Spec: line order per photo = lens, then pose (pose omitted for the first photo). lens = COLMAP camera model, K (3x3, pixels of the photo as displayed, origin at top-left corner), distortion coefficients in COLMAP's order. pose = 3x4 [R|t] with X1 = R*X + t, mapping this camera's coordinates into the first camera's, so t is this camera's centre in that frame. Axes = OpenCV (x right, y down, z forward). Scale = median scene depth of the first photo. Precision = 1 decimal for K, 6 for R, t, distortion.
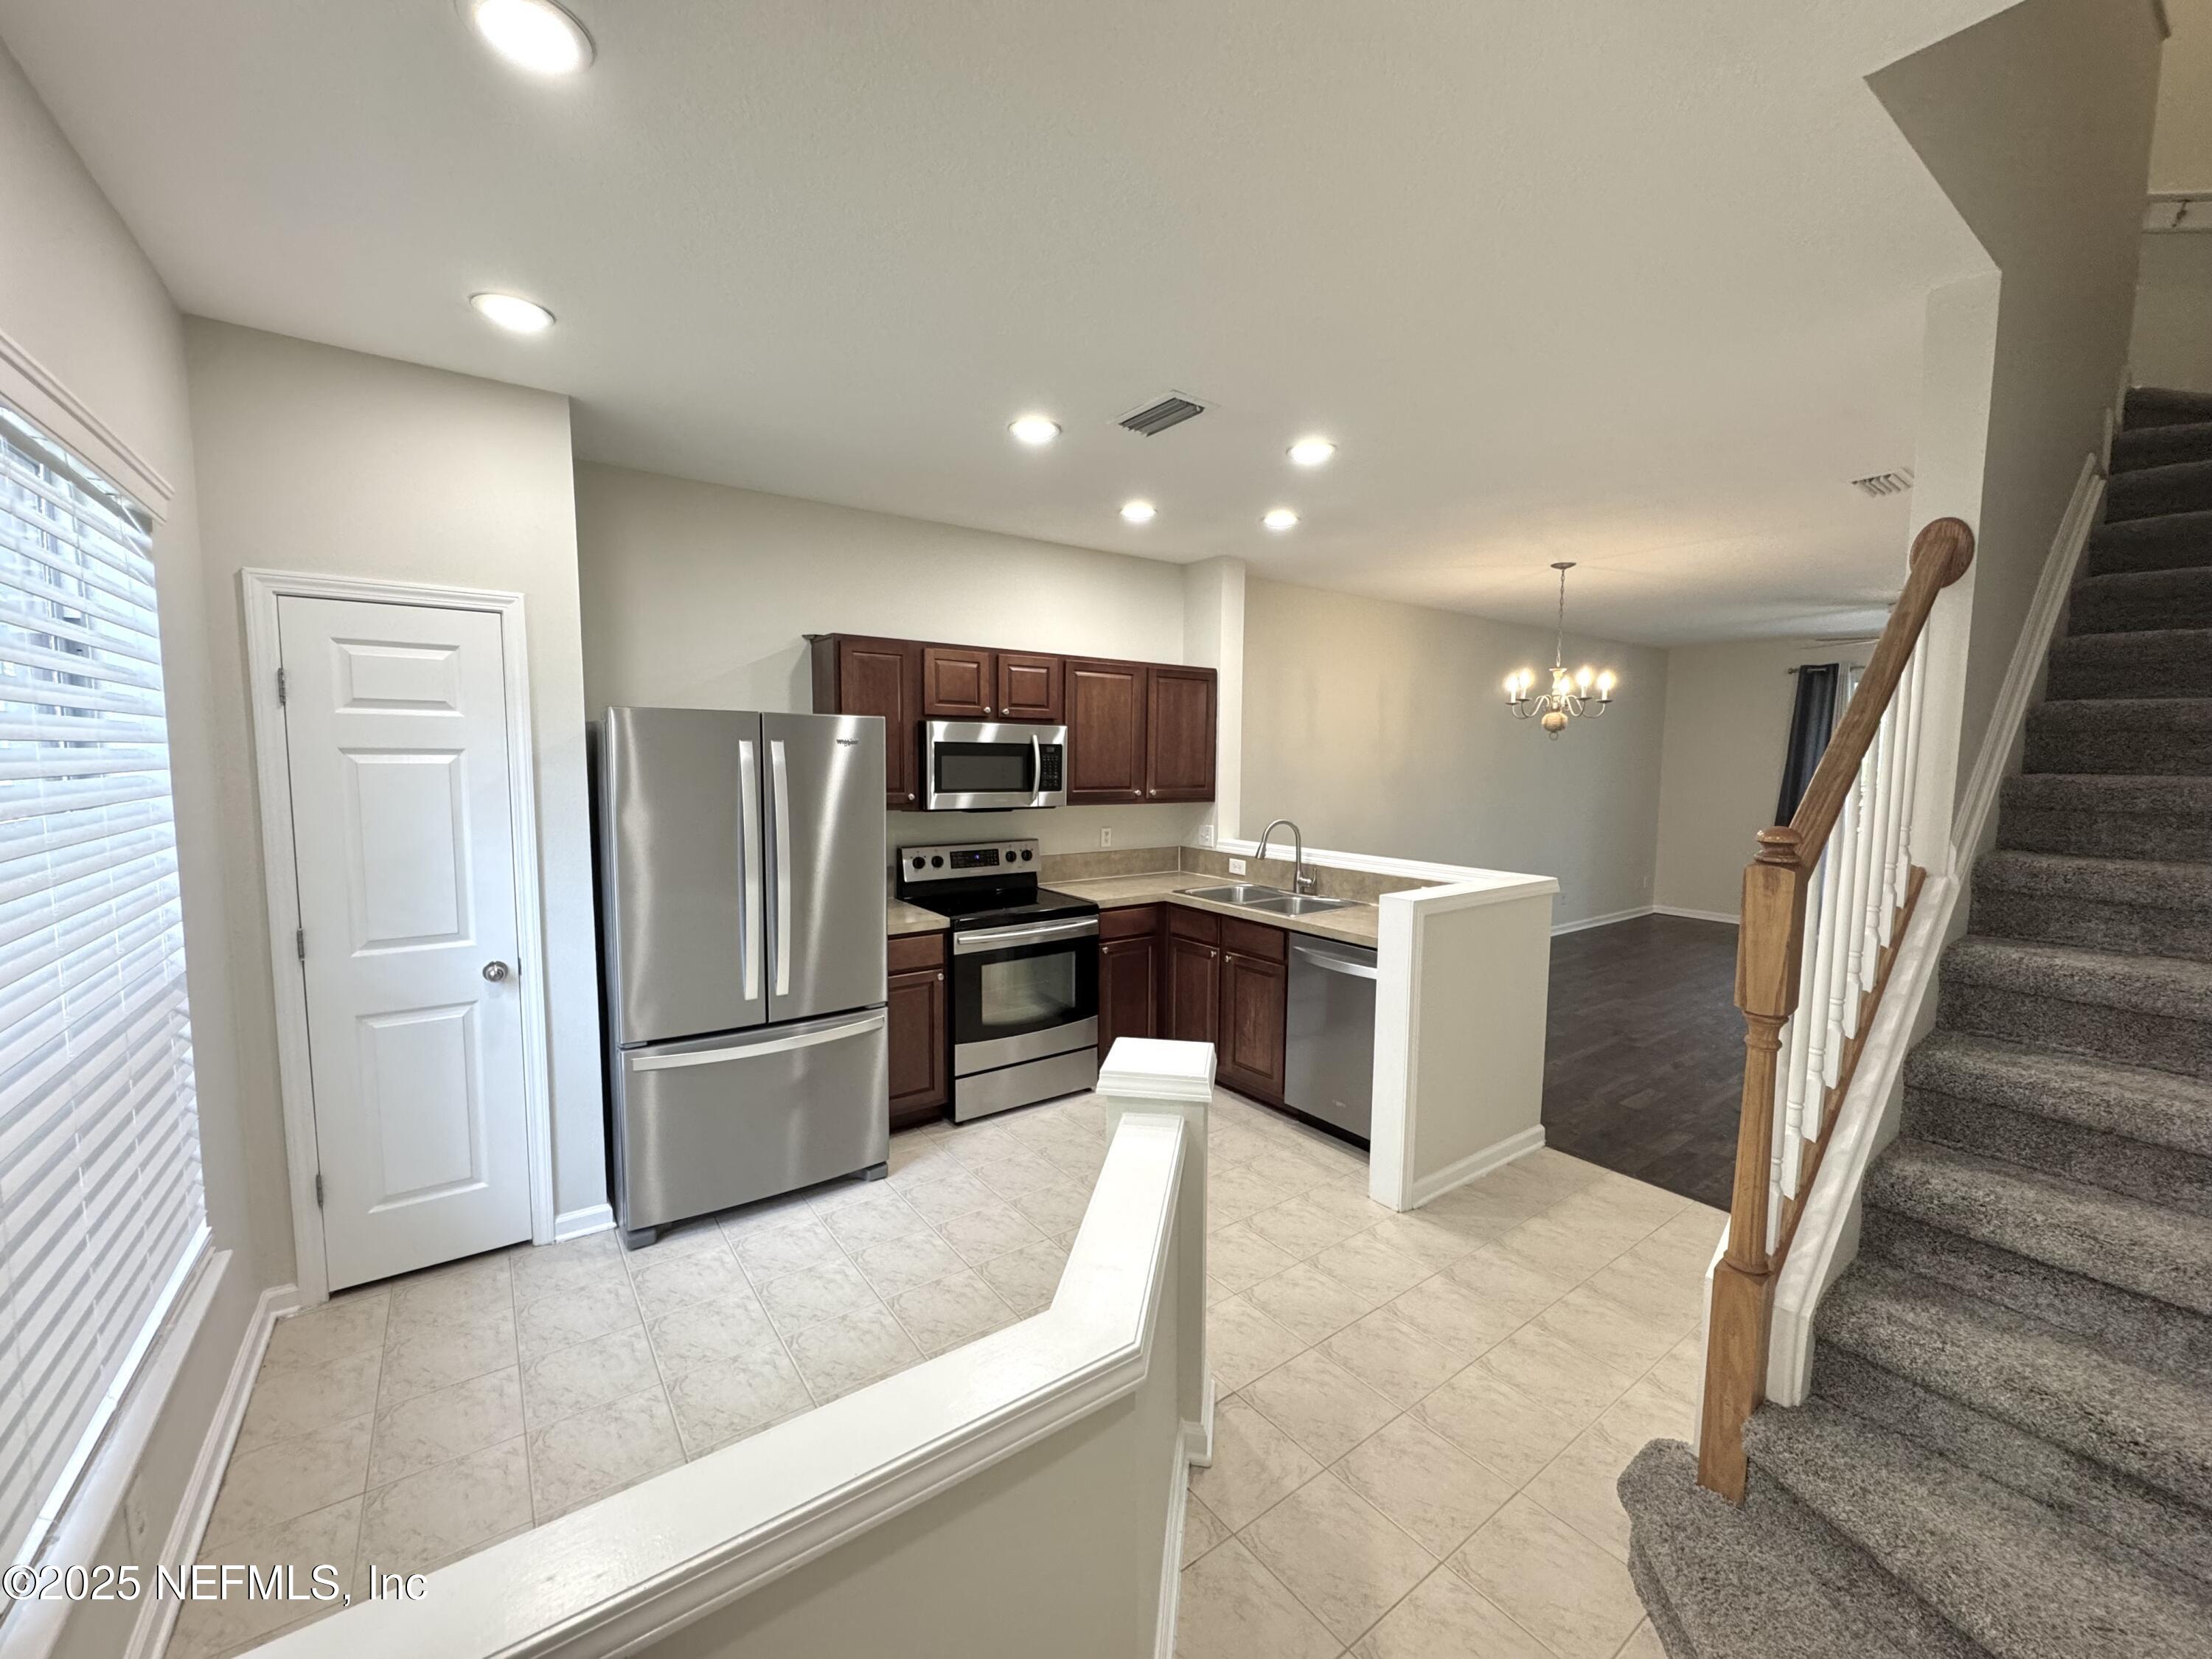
lens RADIAL K [[878.9, 0, 1107.6], [0, 878.9, 829.5], [0, 0, 1]] dist [-0.000936, 0.000175]
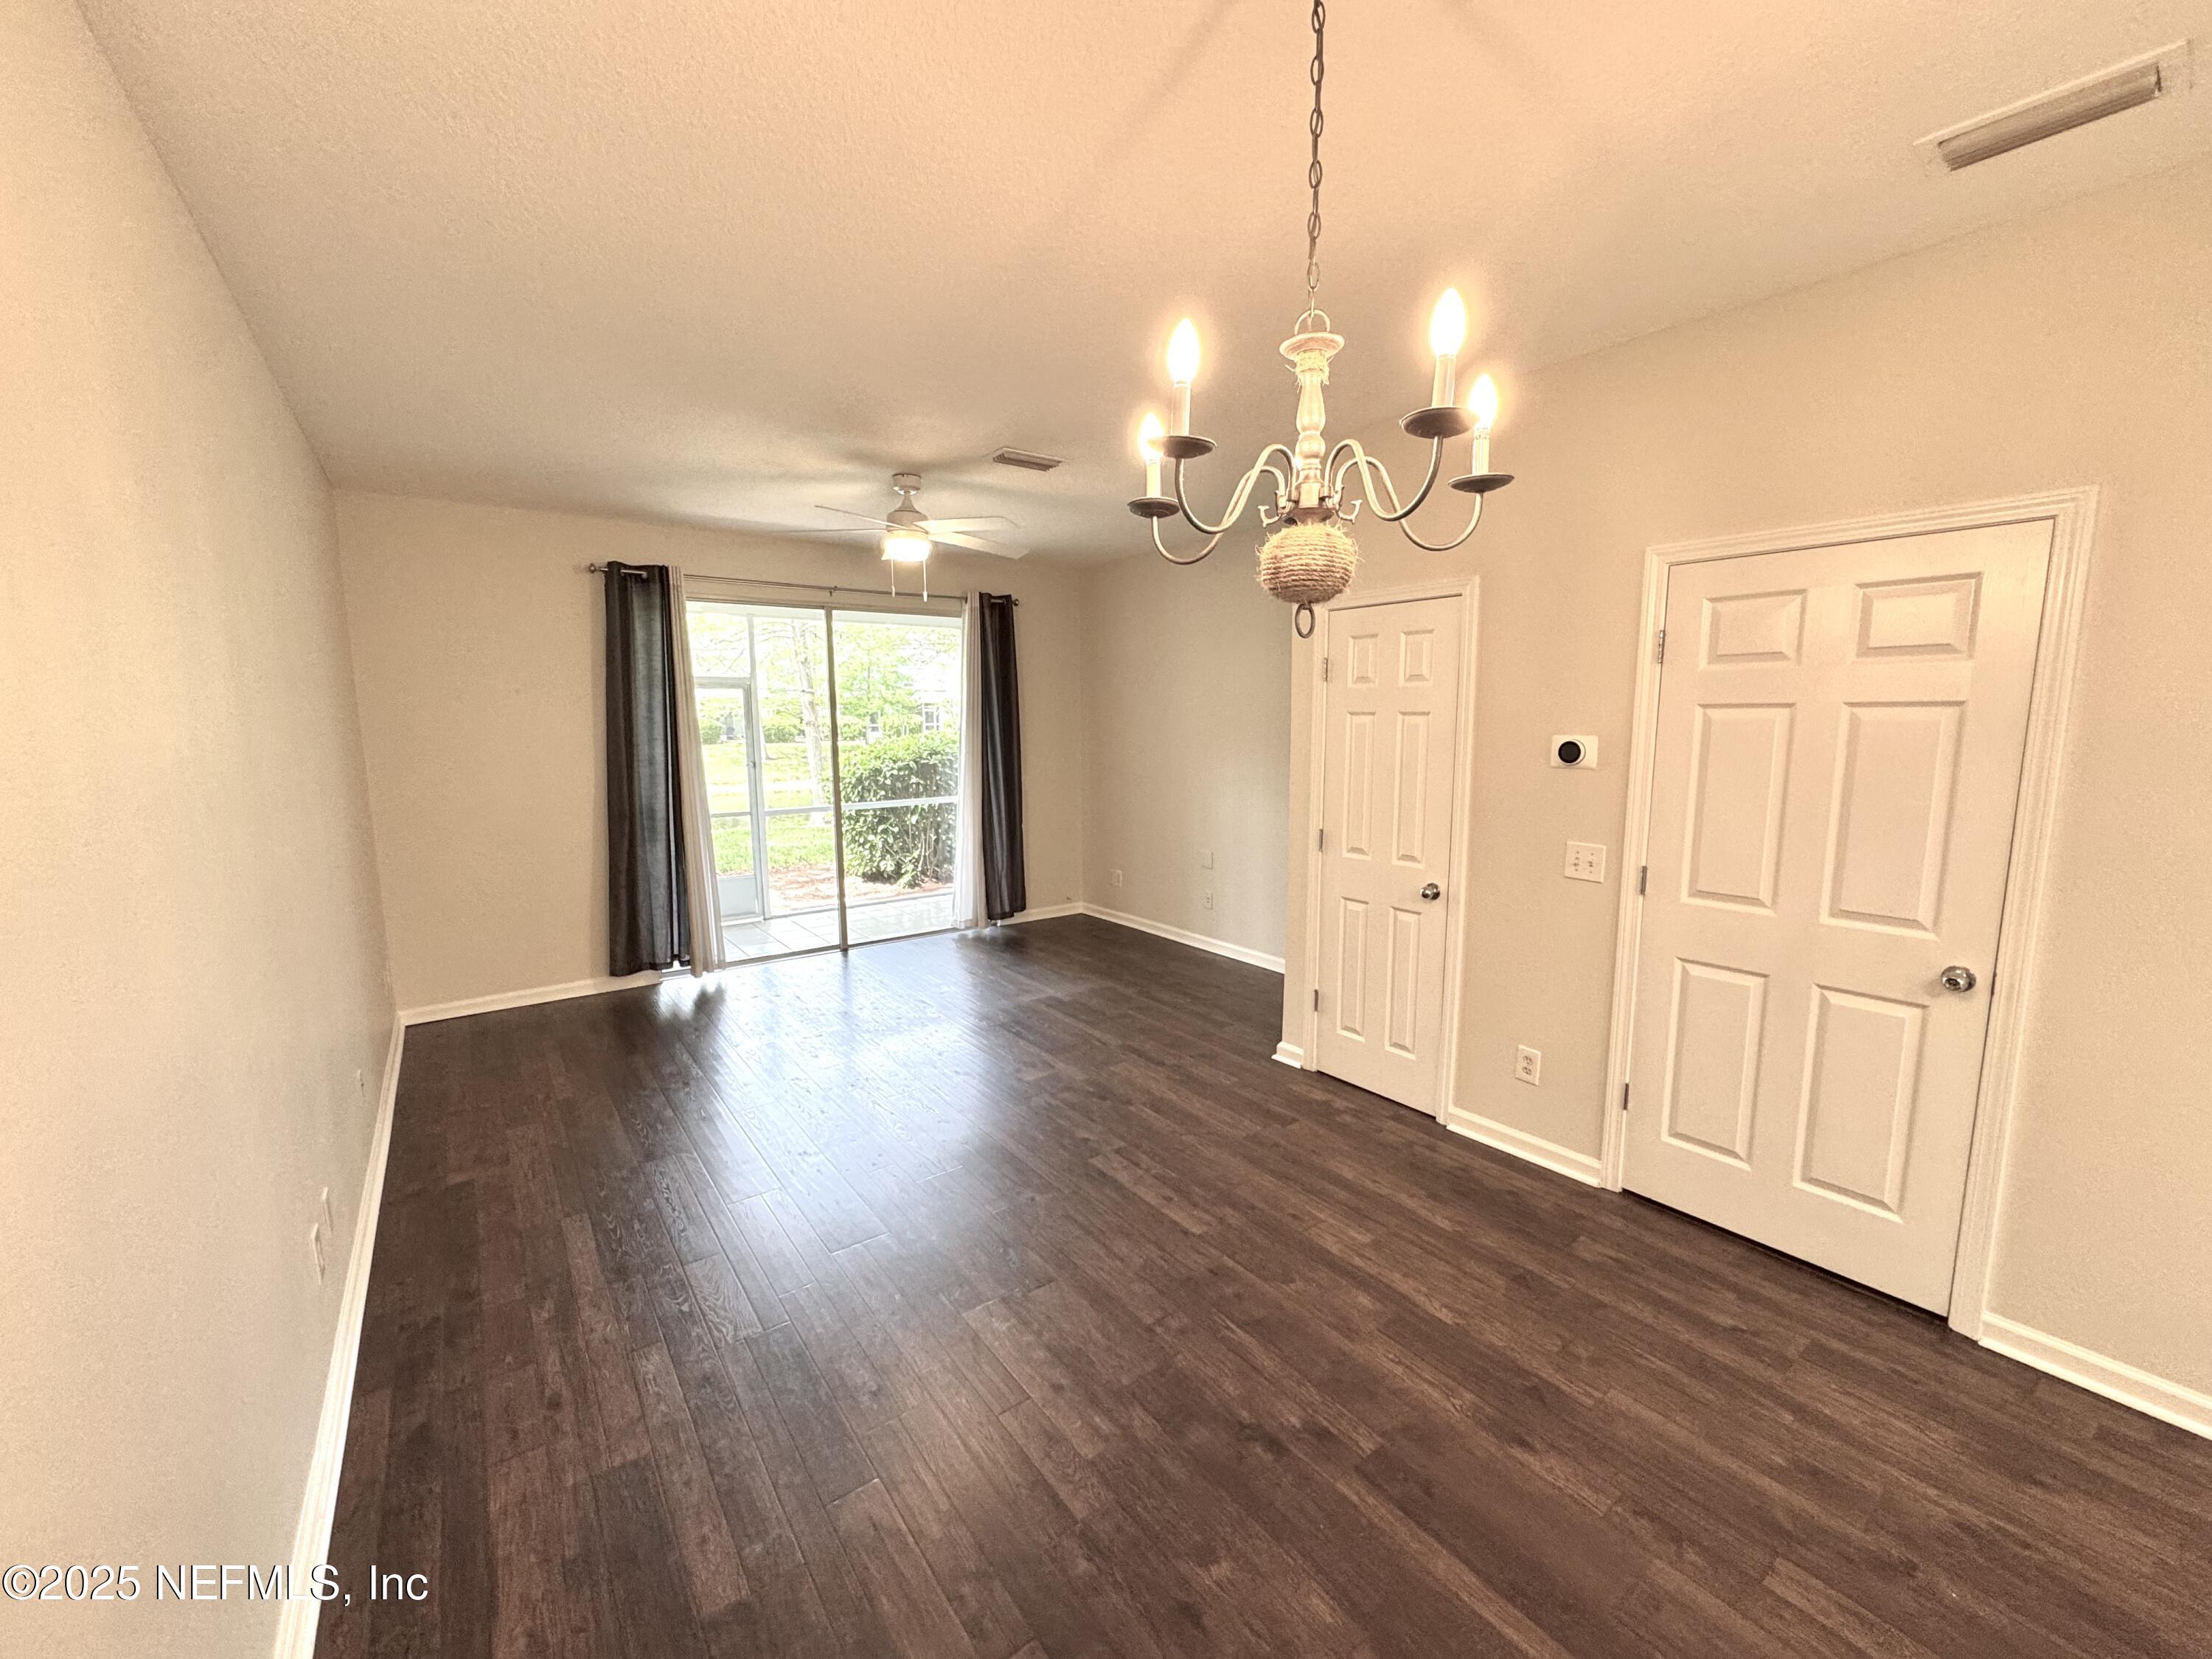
lens RADIAL K [[878.9, 0, 1107.6], [0, 878.9, 829.5], [0, 0, 1]] dist [-0.000936, 0.000175]
pose [[-0.007290, -0.140800, 0.990011, 0.295199], [0.097232, 0.985246, 0.140838, -0.104618], [-0.995235, 0.097288, 0.006508, 1.257670]]
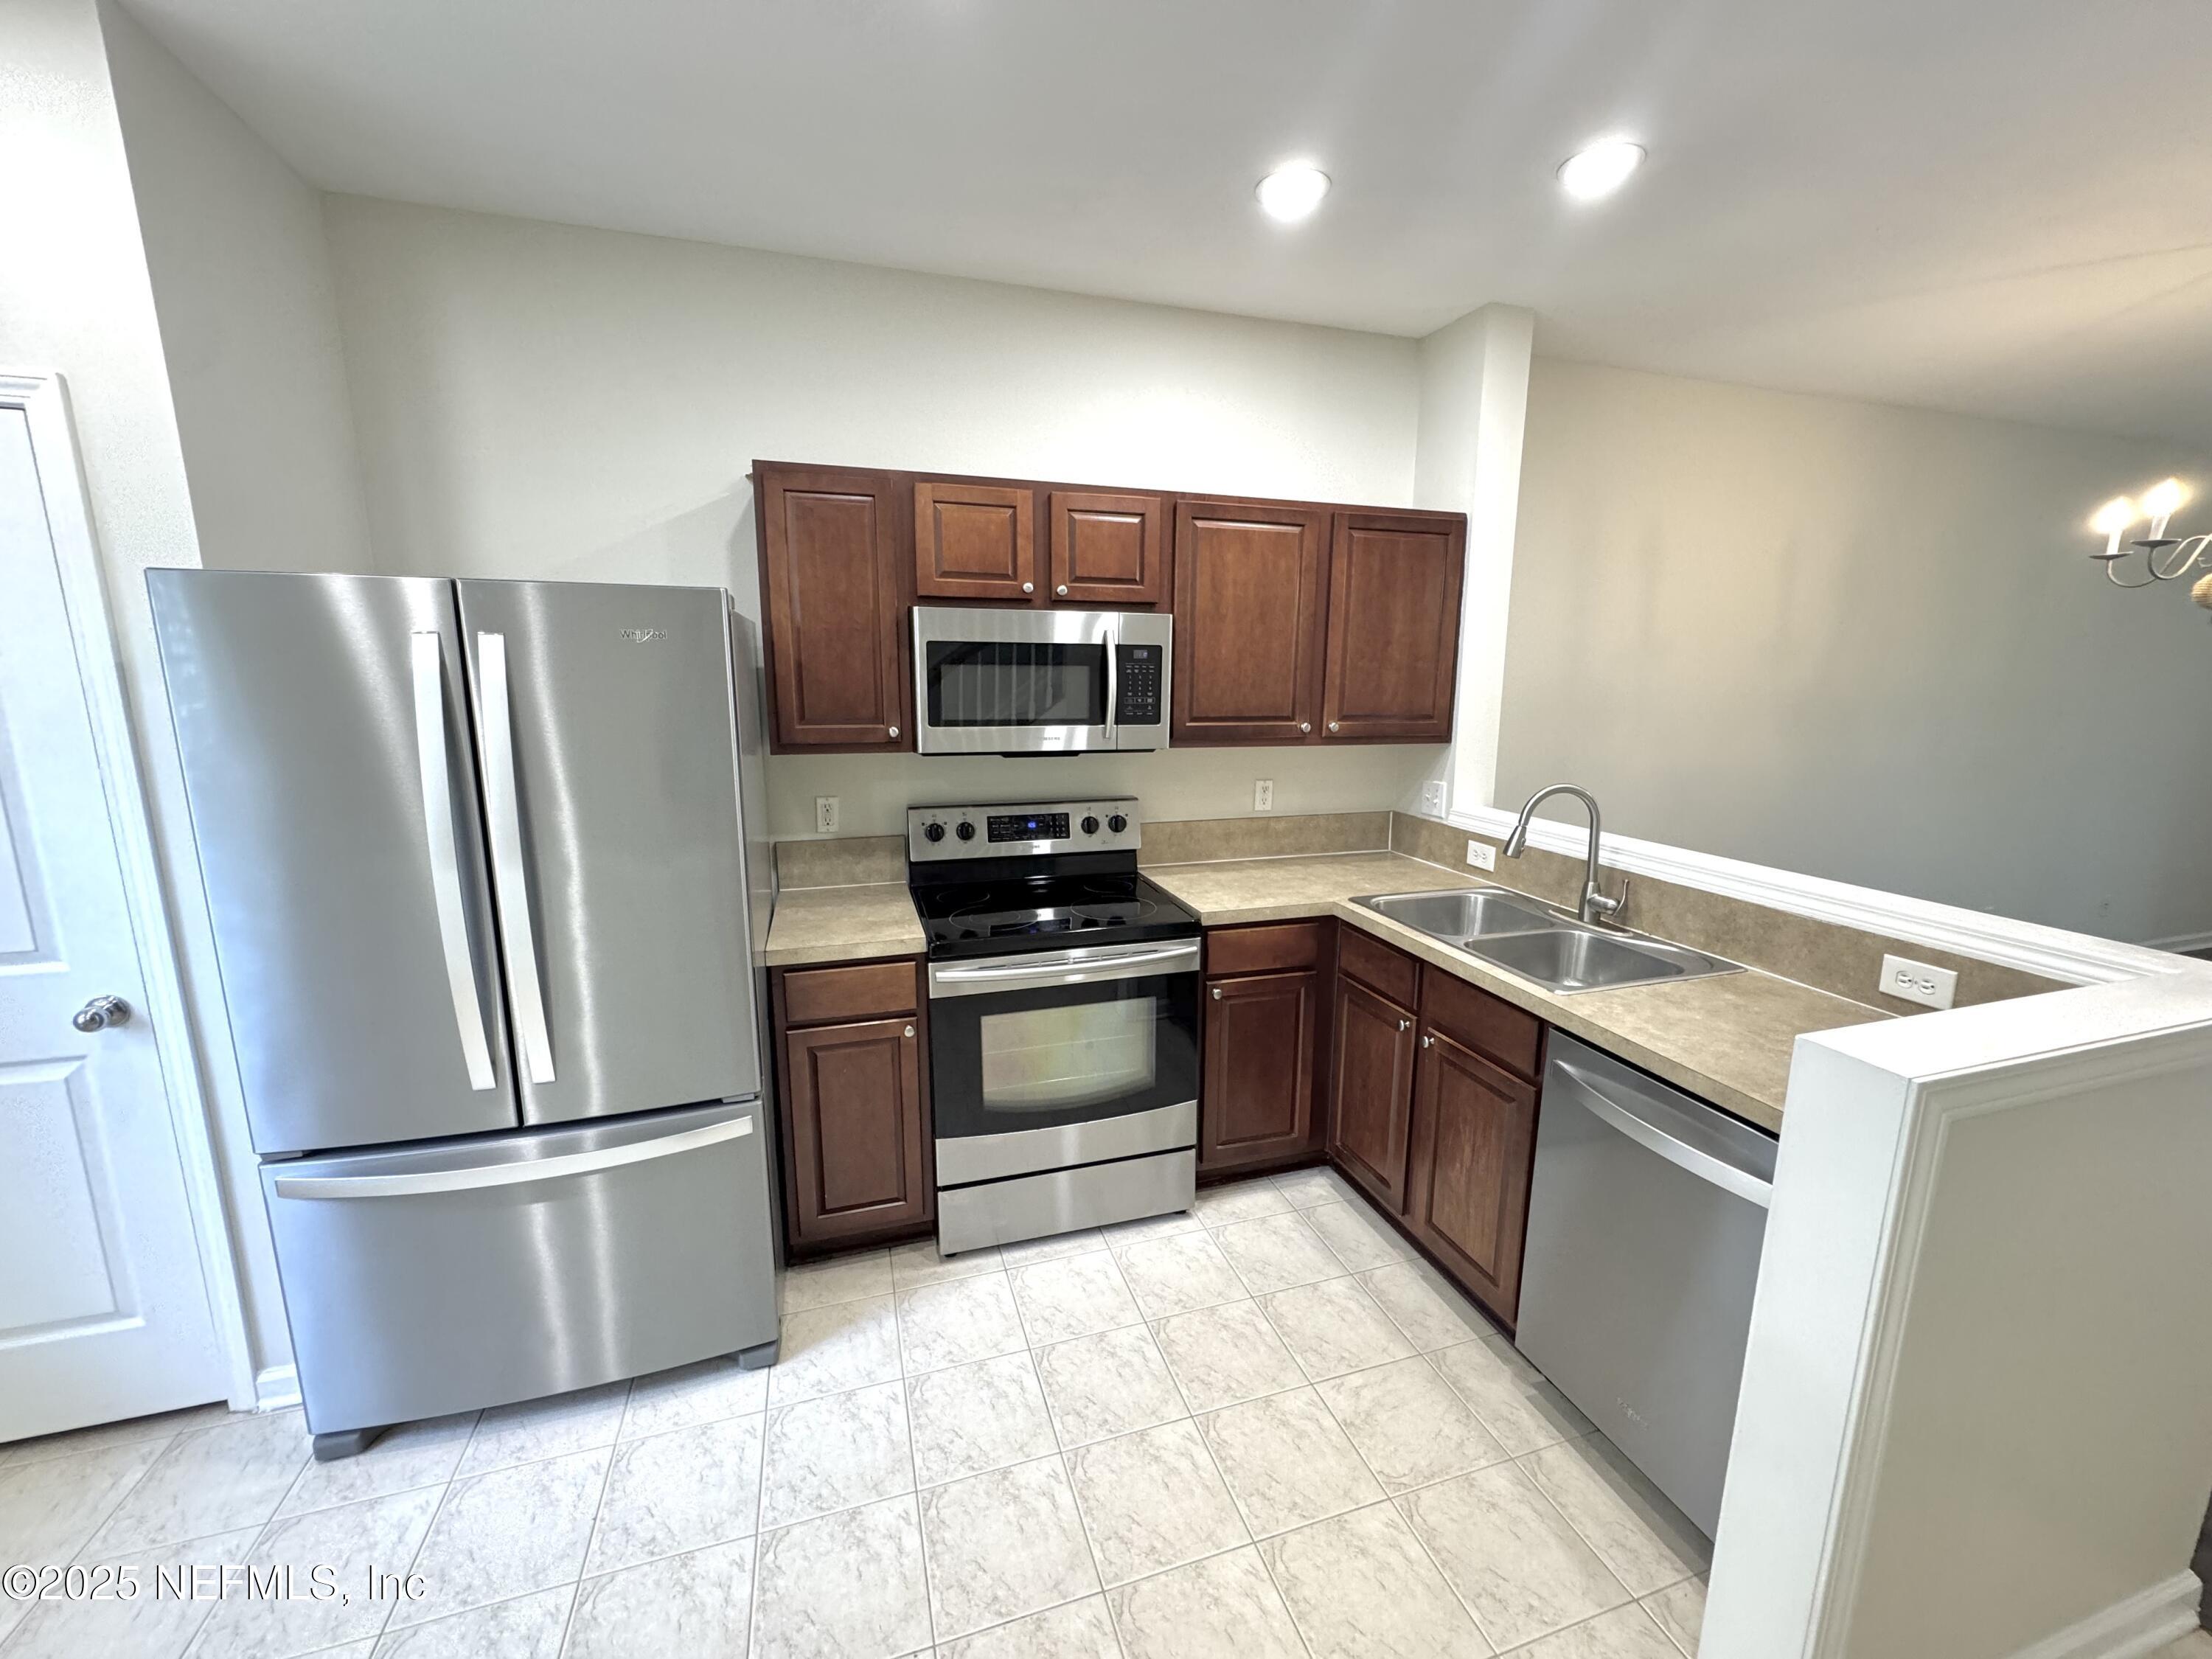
lens RADIAL K [[878.9, 0, 1107.6], [0, 878.9, 829.5], [0, 0, 1]] dist [-0.000936, 0.000175]
pose [[0.947937, 0.053319, -0.313962, 0.107568], [-0.024416, 0.995151, 0.095283, -0.028565], [0.317520, -0.082657, 0.944642, 0.415890]]
